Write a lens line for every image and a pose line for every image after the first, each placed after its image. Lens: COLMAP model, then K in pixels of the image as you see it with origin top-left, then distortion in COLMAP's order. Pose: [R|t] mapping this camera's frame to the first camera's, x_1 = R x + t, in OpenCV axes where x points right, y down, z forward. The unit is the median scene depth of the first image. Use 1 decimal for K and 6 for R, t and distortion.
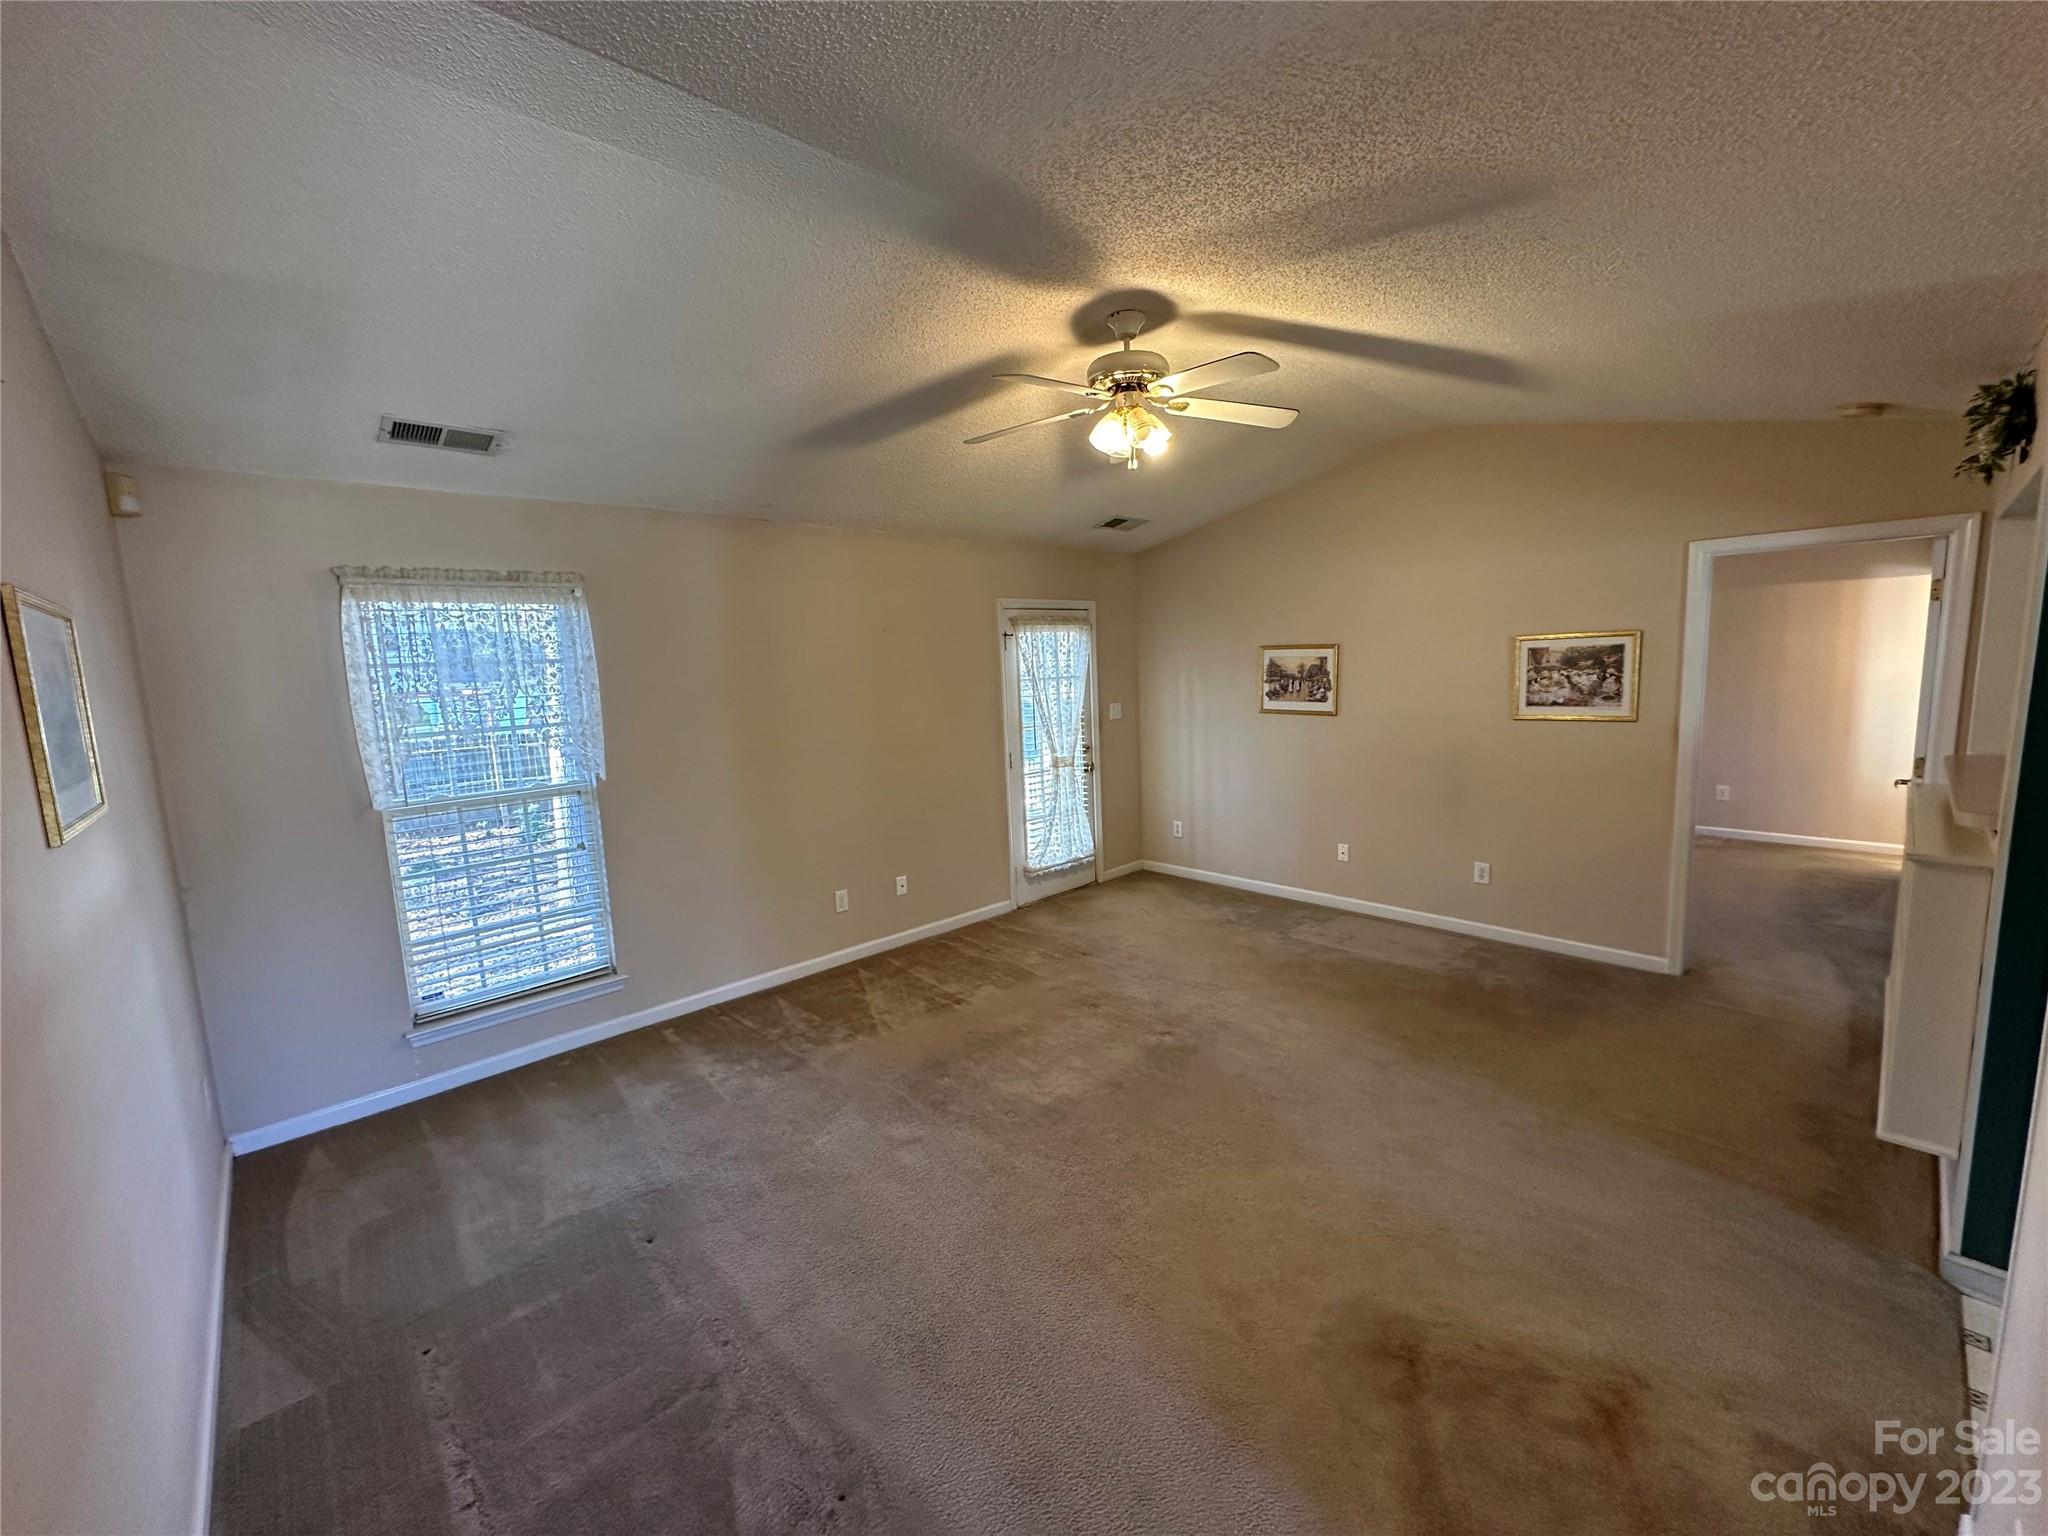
lens RADIAL K [[816.3, 0, 1025.5], [0, 816.3, 769.8], [0, 0, 1]] dist [0.000265, 0.000006]
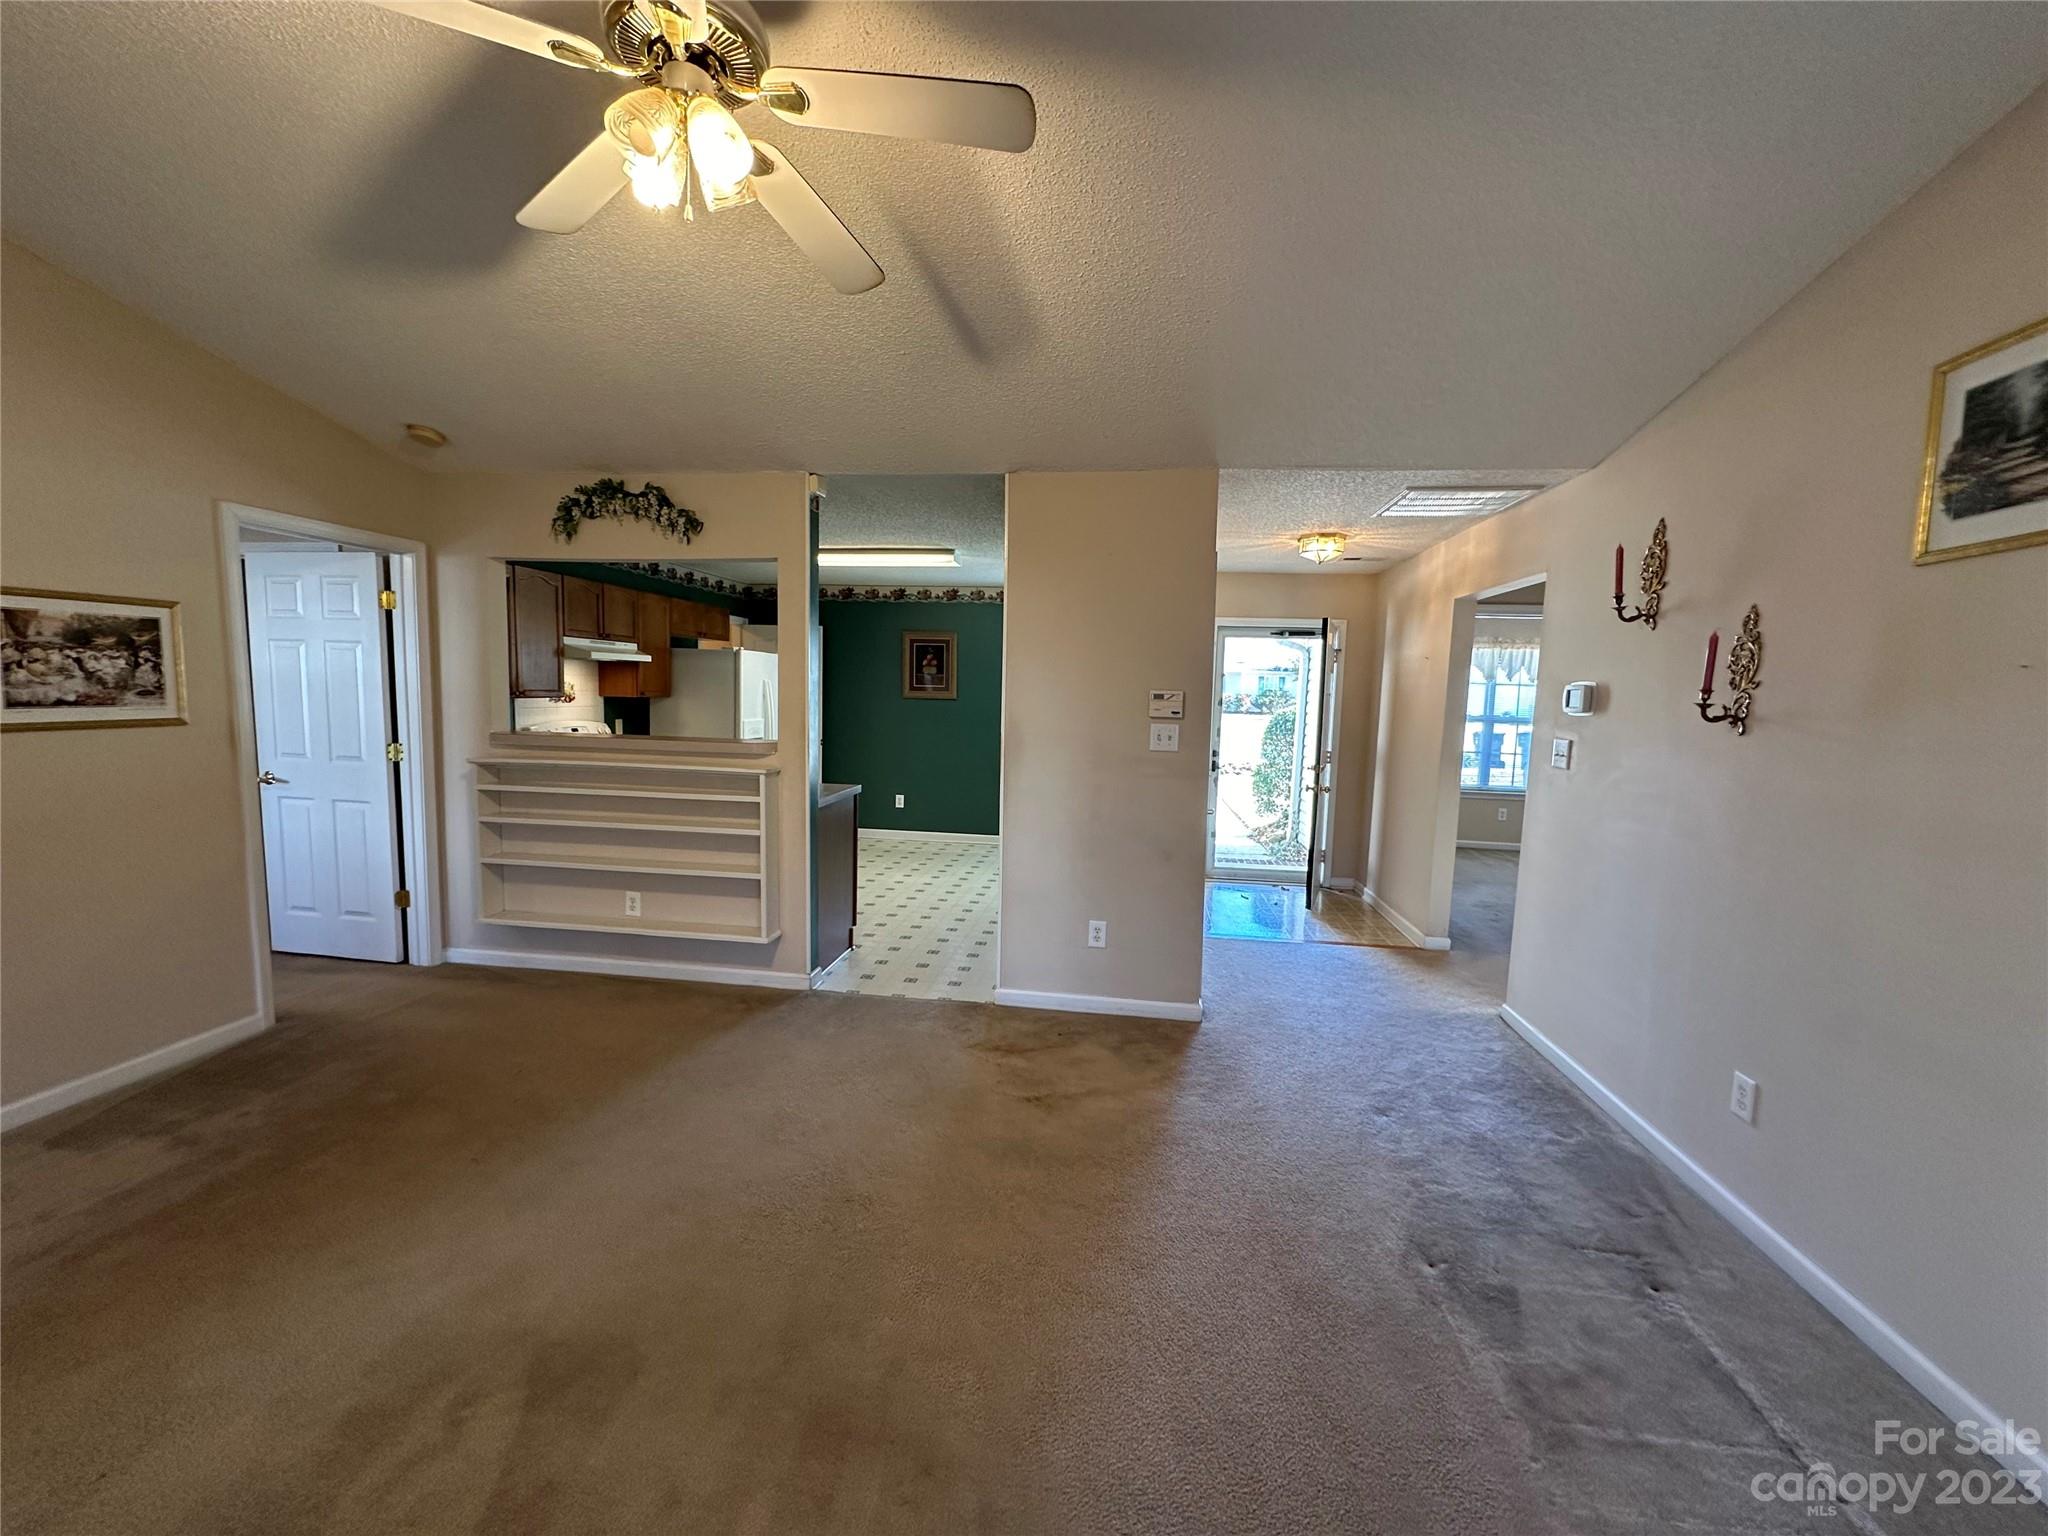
lens RADIAL K [[816.3, 0, 1025.5], [0, 816.3, 769.8], [0, 0, 1]] dist [0.000265, 0.000006]
pose [[-0.628265, -0.054634, 0.776079, -0.307605], [0.100175, 0.983547, 0.150335, -0.052434], [-0.771523, 0.172194, -0.612455, 0.849831]]
